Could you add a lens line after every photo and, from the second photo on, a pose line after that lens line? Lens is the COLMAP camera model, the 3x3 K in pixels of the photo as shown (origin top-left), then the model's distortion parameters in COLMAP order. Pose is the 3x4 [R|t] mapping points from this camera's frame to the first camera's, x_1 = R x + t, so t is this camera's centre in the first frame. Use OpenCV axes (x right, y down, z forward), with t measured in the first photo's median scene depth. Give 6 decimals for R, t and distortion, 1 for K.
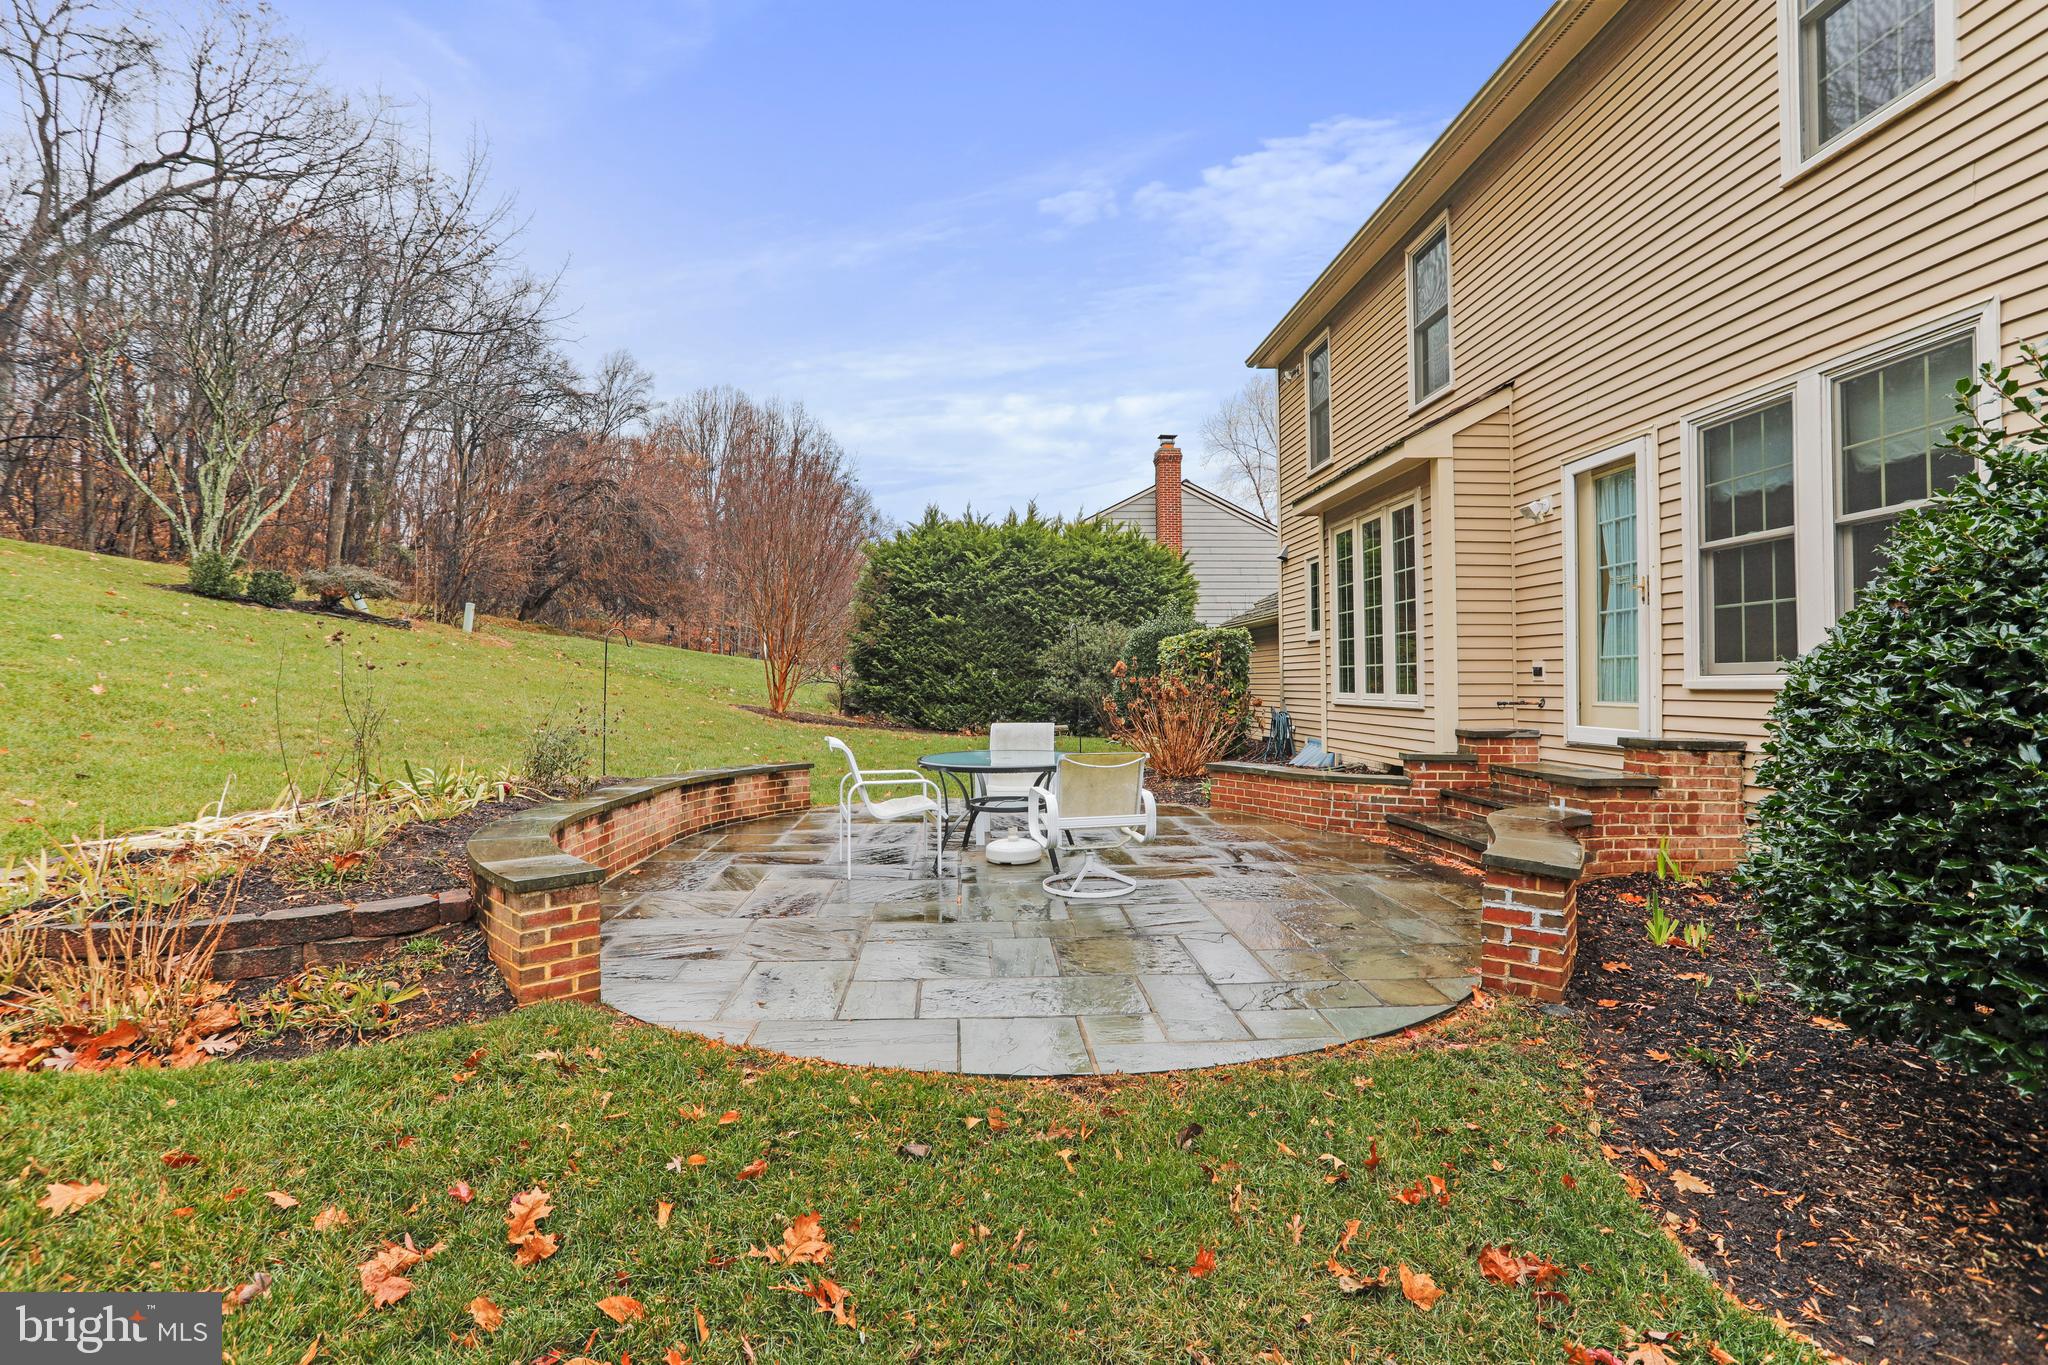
lens RADIAL K [[993.8, 0, 1014.9], [0, 993.8, 668.1], [0, 0, 1]] dist [-0.058634, 0.032378]
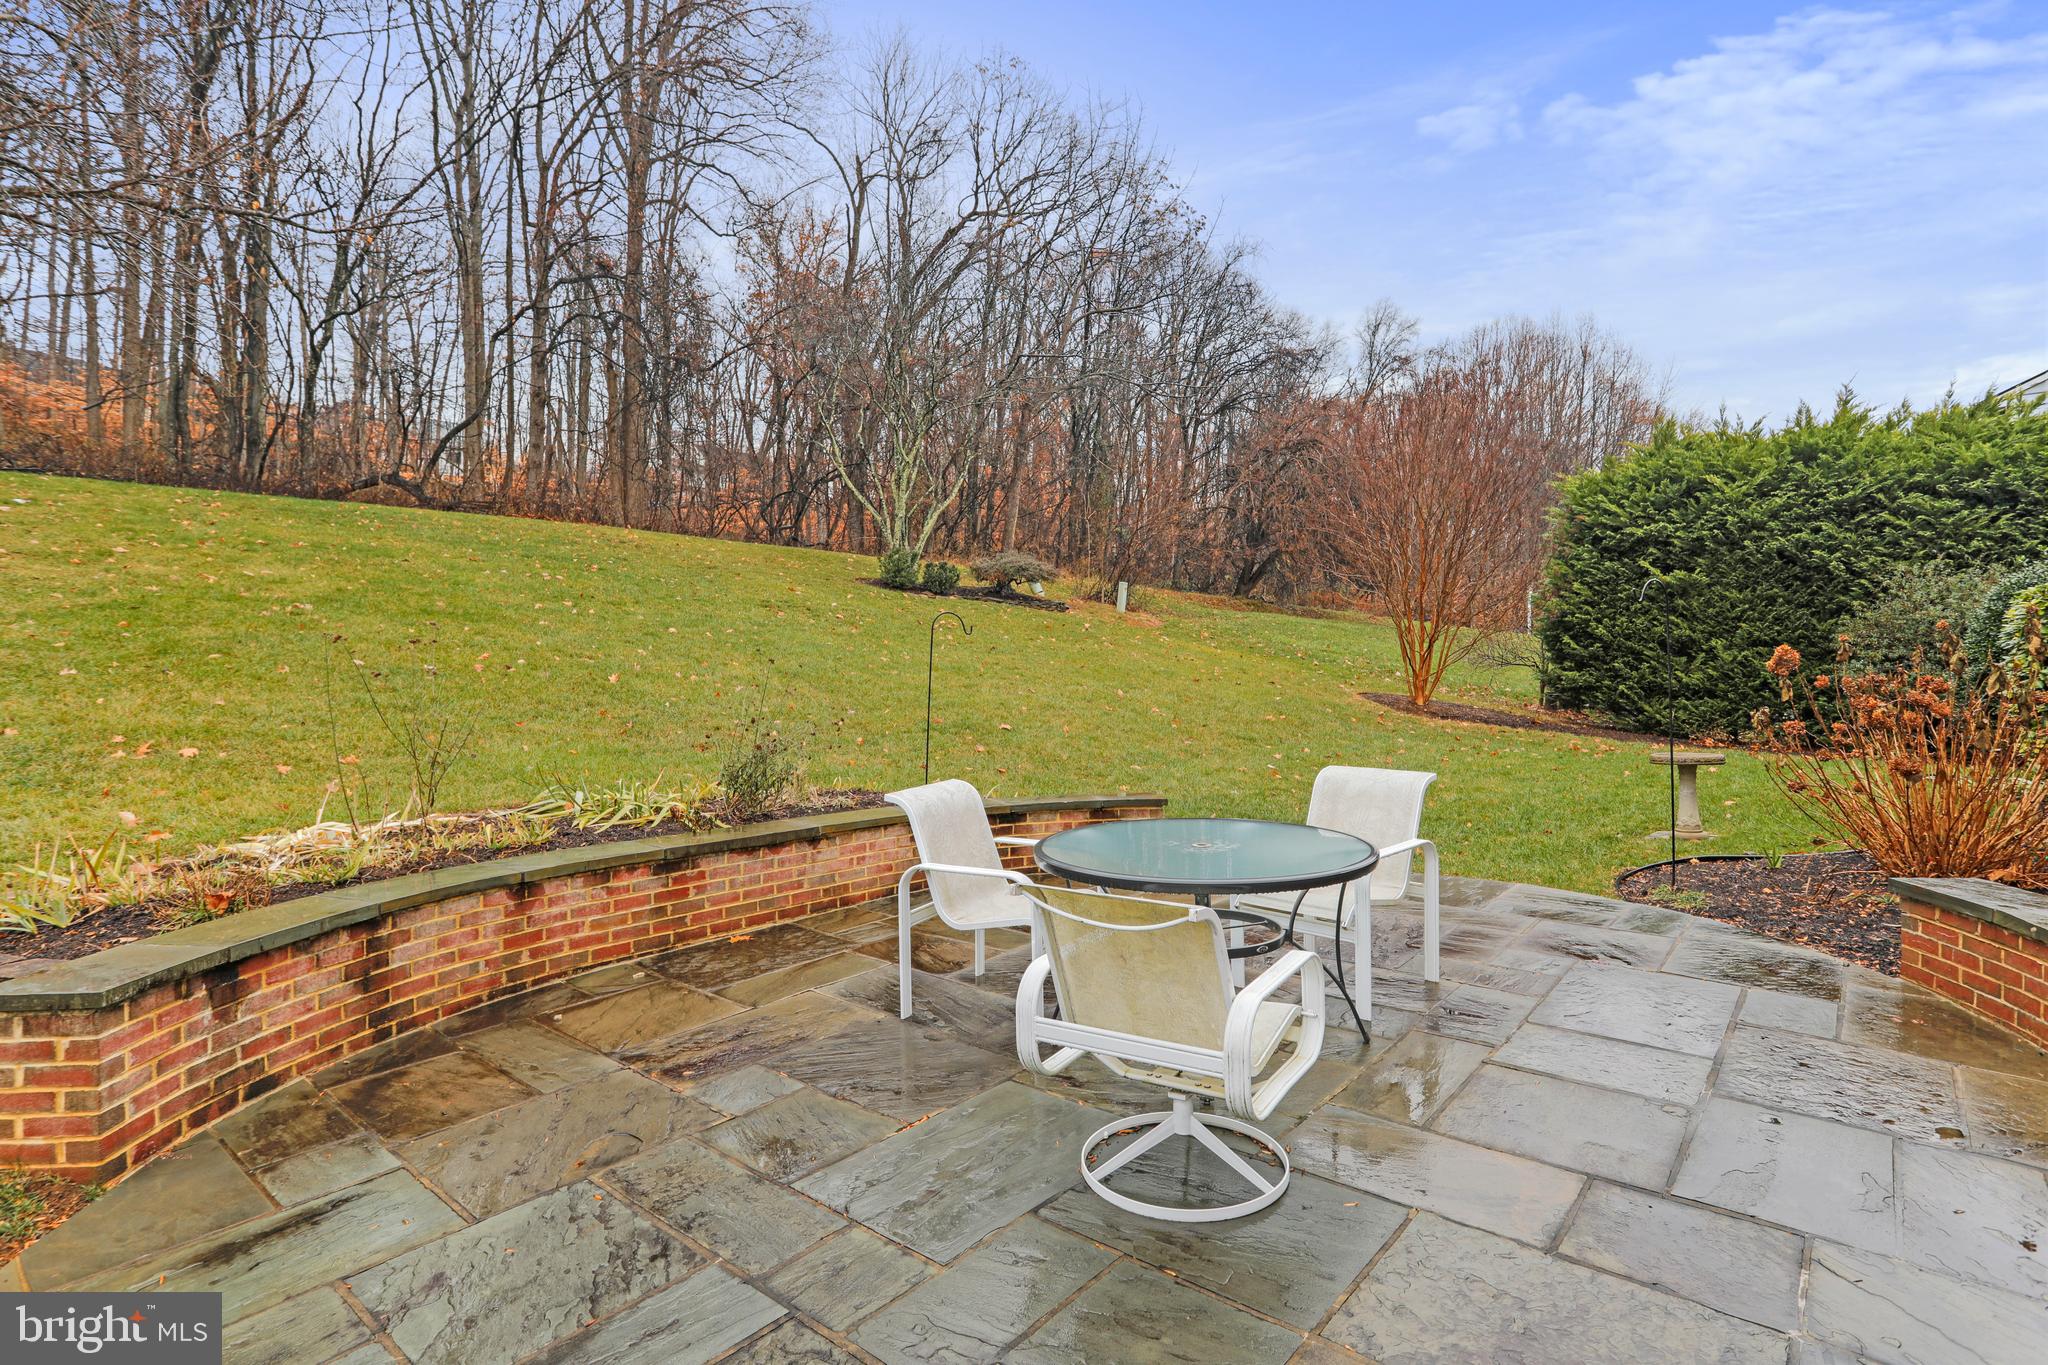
lens RADIAL K [[1030.4, 0, 1014.8], [0, 1030.4, 639.0], [0, 0, 1]] dist [-0.062331, 0.031534]
pose [[0.711055, -0.006787, -0.703103, 0.096809], [0.006699, 0.999973, -0.002879, -0.006701], [0.703104, -0.002663, 0.711082, 0.174262]]
